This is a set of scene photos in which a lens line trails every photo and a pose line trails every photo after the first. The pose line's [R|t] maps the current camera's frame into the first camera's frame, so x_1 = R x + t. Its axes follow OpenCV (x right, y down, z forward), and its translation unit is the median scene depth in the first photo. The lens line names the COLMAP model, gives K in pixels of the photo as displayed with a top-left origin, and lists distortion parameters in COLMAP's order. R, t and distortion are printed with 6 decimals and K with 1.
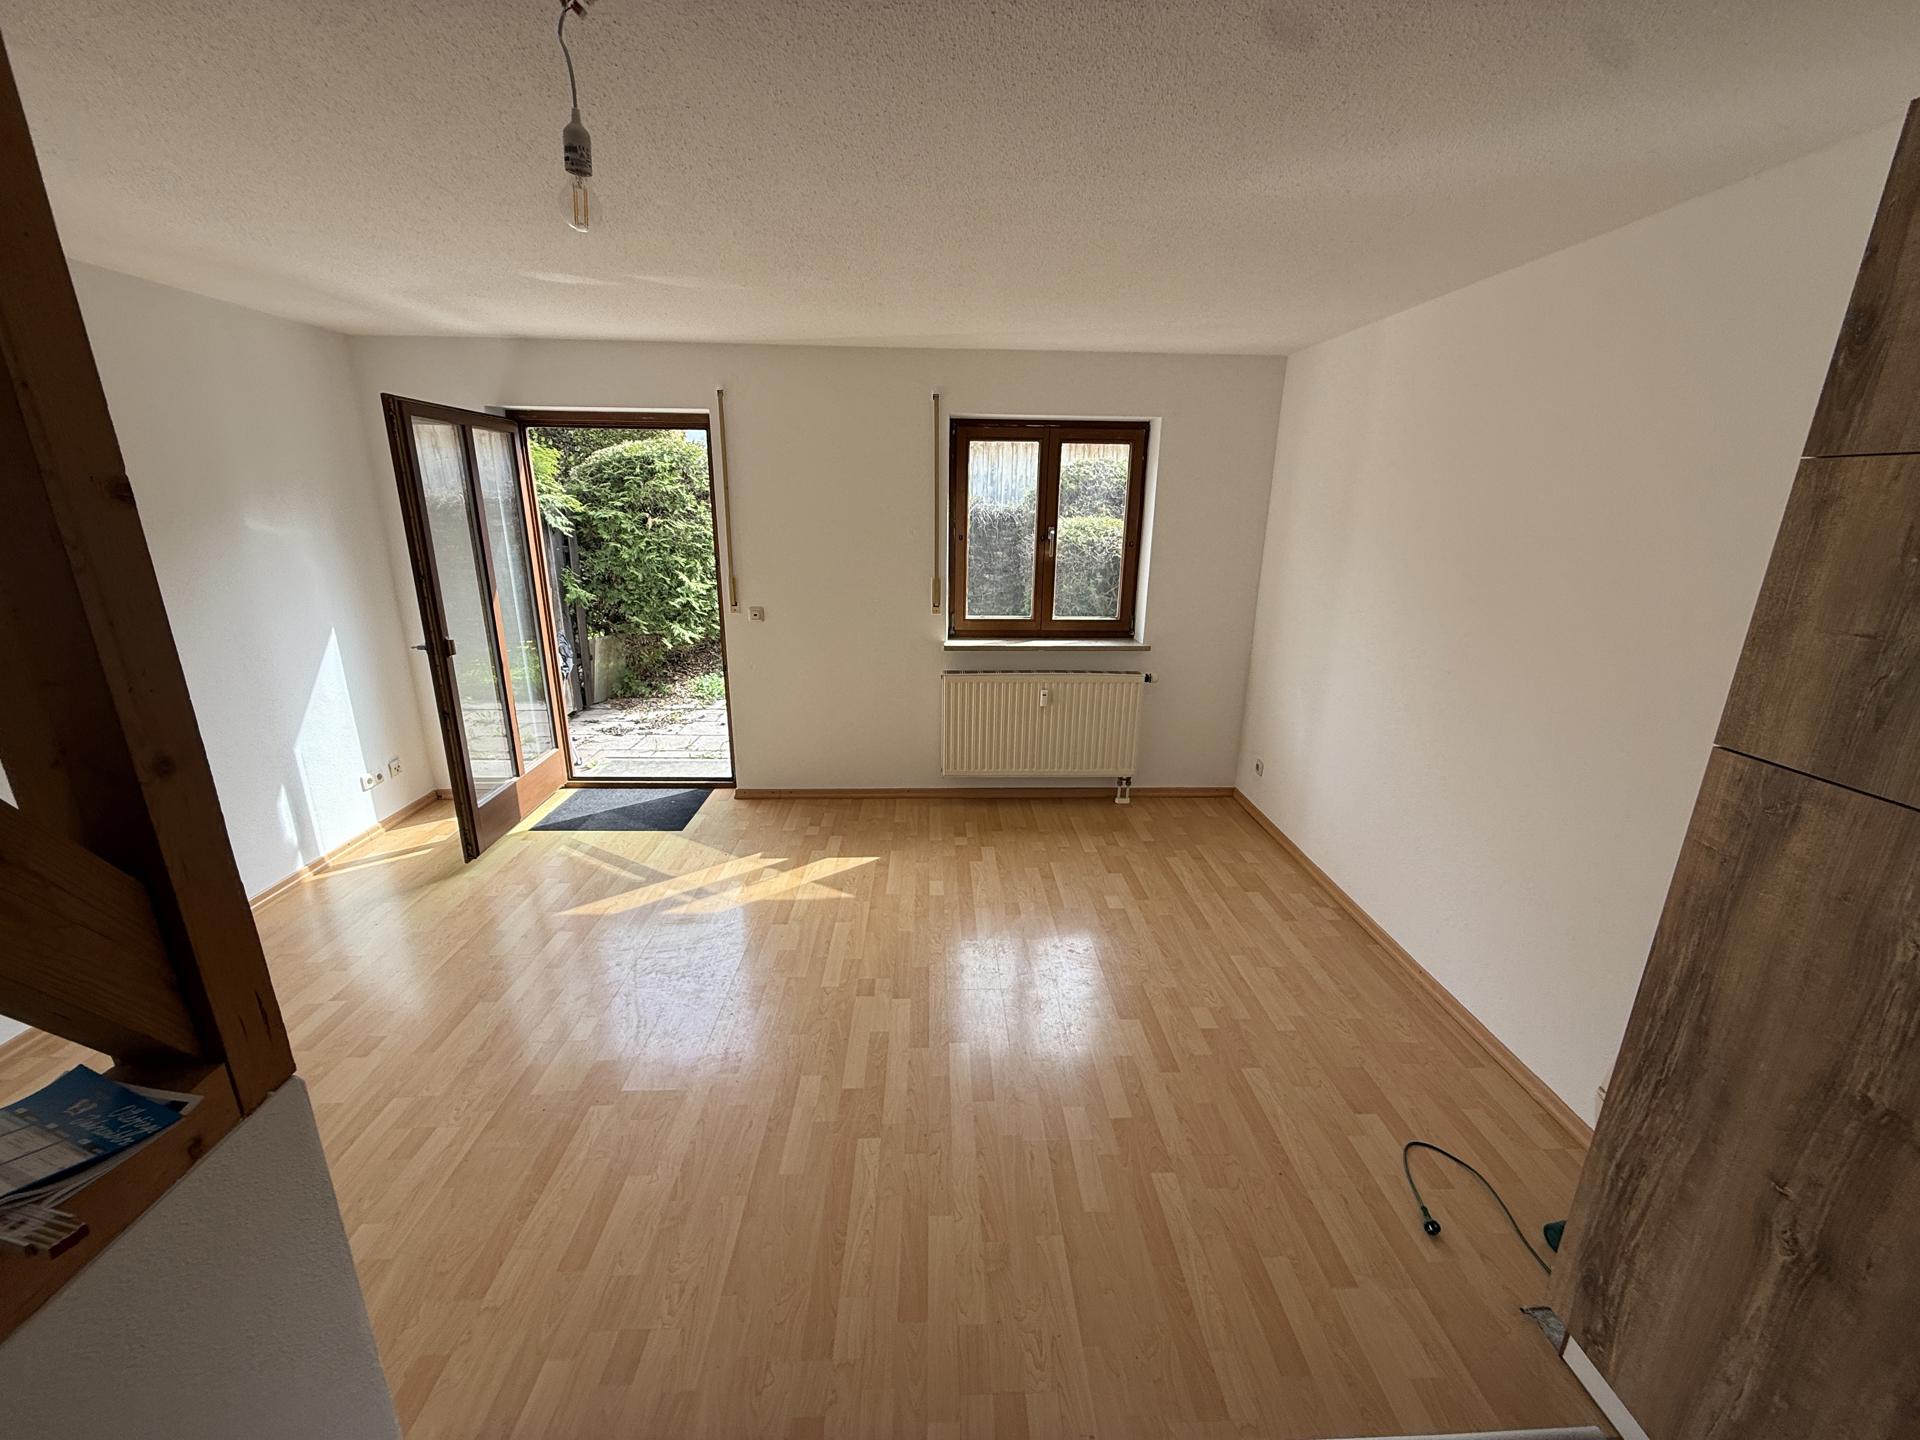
lens RADIAL K [[758.6, 0, 960.0], [0, 758.6, 720.0], [0, 0, 1]] dist [0.000297, 0.000469]
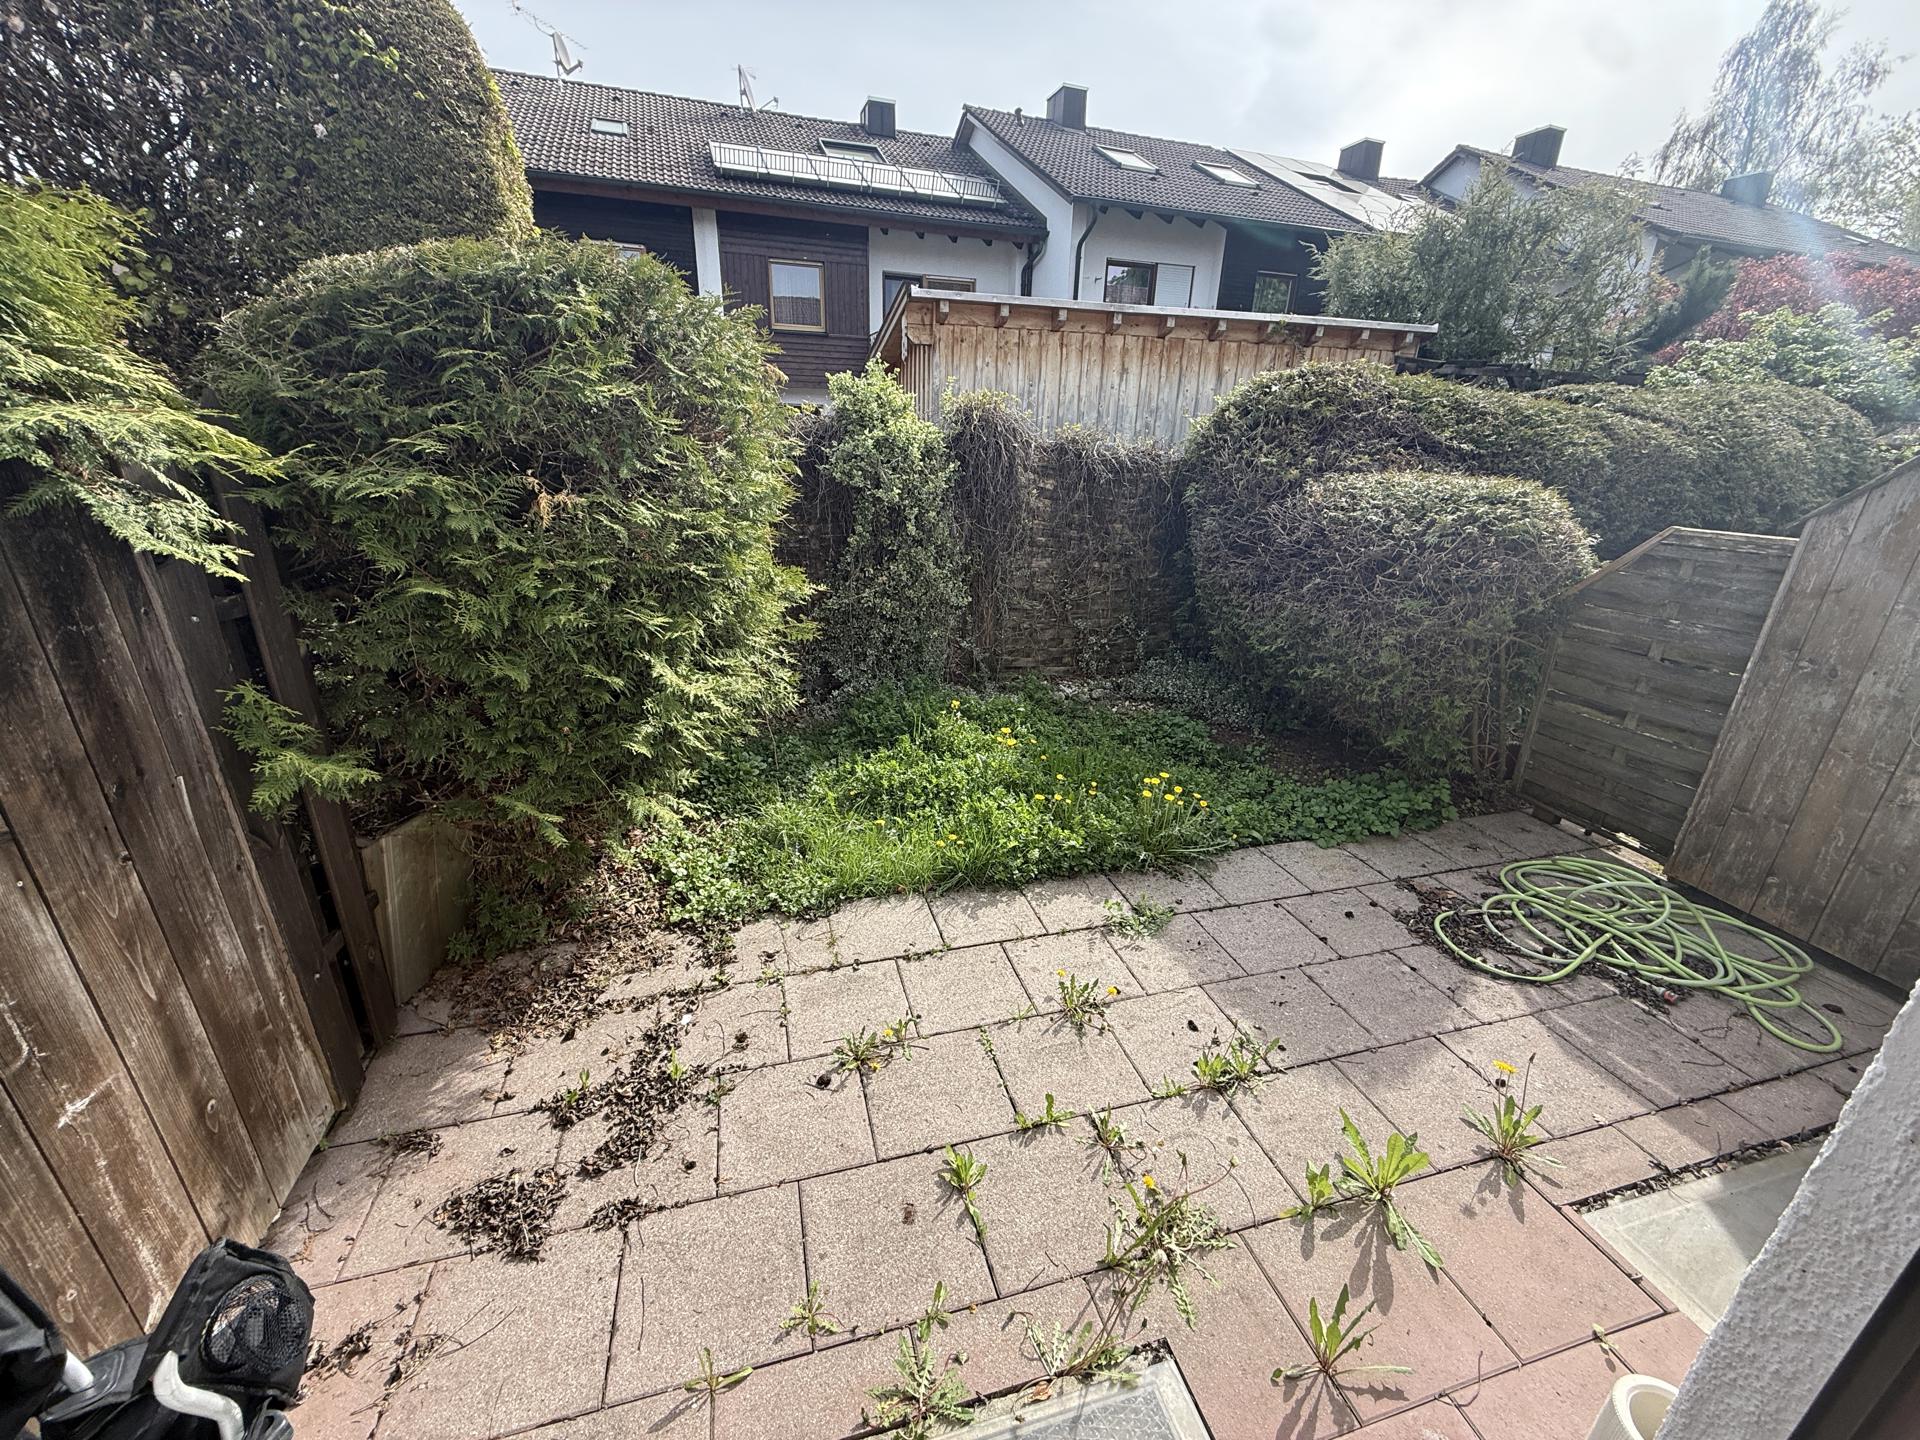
lens RADIAL K [[758.6, 0, 960.0], [0, 758.6, 720.0], [0, 0, 1]] dist [0.000297, 0.000469]
pose [[0.973158, -0.071387, 0.218787, -0.320785], [0.052814, 0.994577, 0.089600, -0.194838], [-0.223996, -0.075640, 0.971650, 0.661682]]
